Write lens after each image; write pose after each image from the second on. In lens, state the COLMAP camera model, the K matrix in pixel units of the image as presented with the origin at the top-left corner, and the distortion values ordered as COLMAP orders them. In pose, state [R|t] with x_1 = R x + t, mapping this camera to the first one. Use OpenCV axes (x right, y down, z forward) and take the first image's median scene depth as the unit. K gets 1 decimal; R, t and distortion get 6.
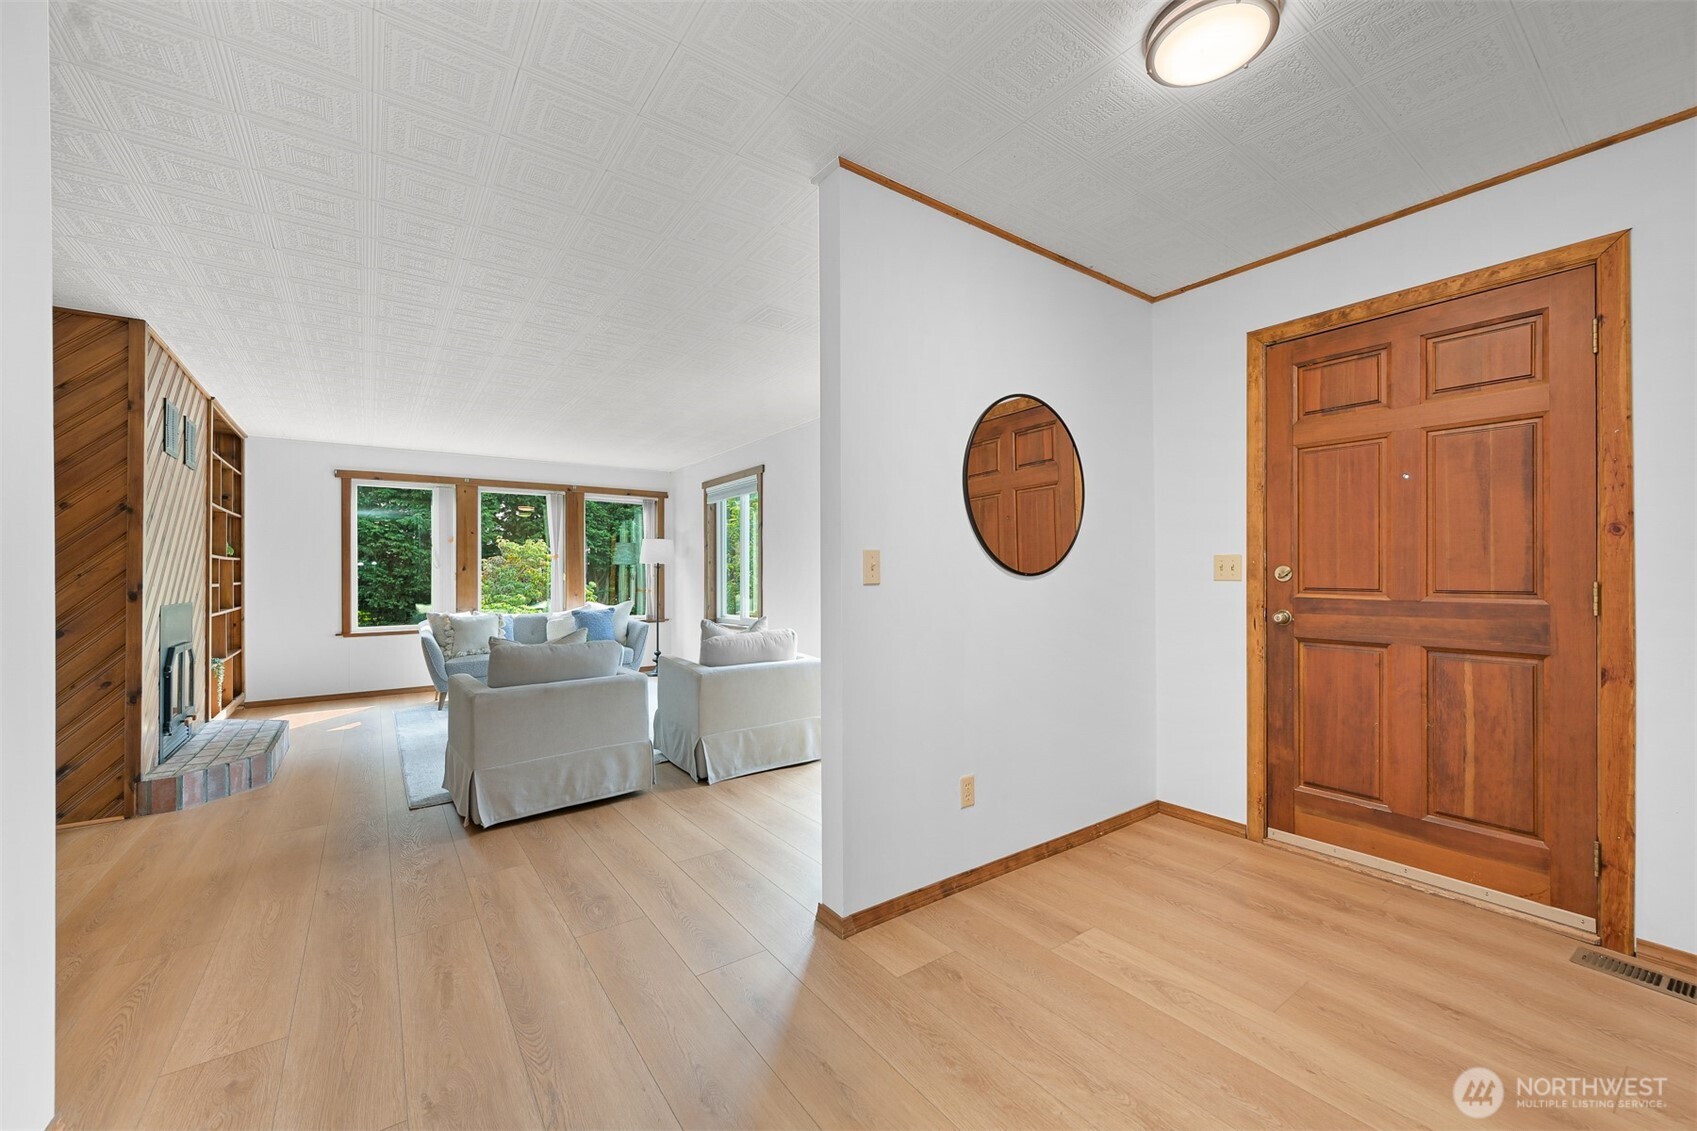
lens RADIAL K [[661.7, 0, 846.6], [0, 661.7, 566.0], [0, 0, 1]] dist [0.001150, 0.000763]
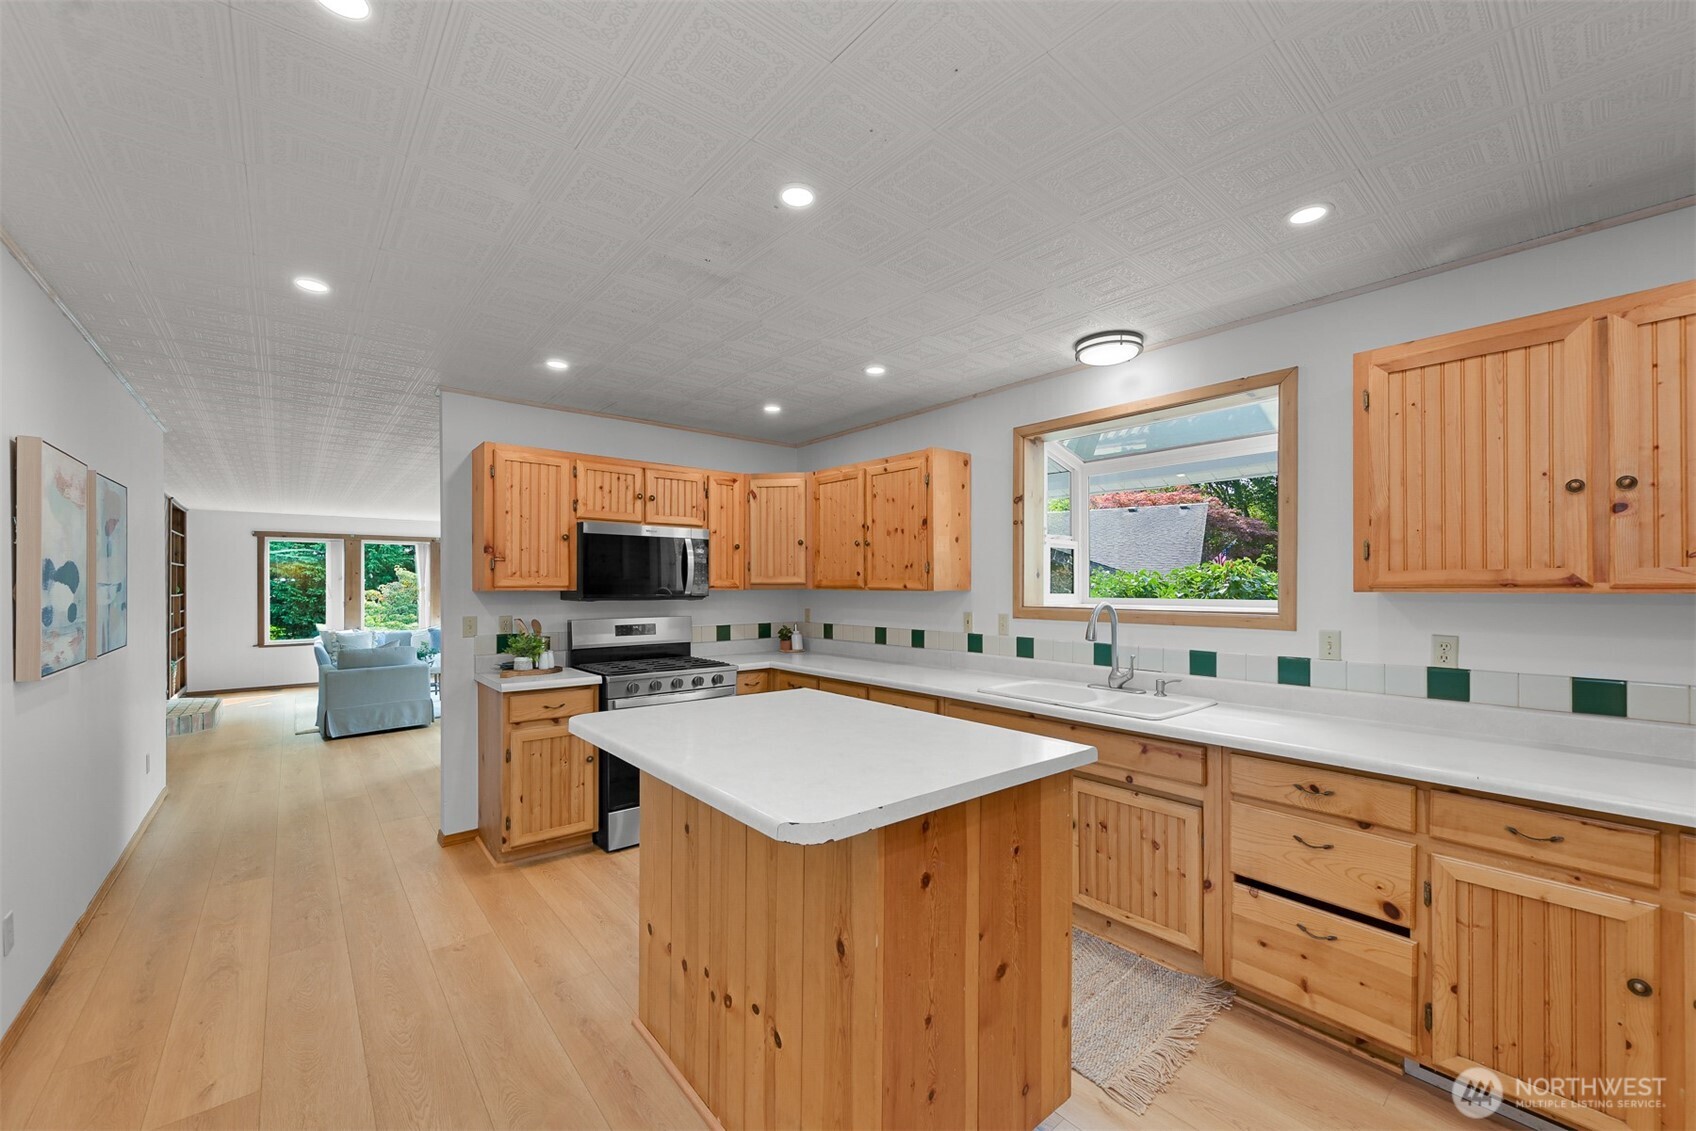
lens RADIAL K [[661.3, 0, 849.6], [0, 661.3, 579.9], [0, 0, 1]] dist [0.001150, 0.000763]
pose [[0.996953, 0.003164, 0.077943, 0.406579], [-0.003371, 0.999991, 0.002521, -0.047085], [-0.077934, -0.002776, 0.996955, -0.533194]]
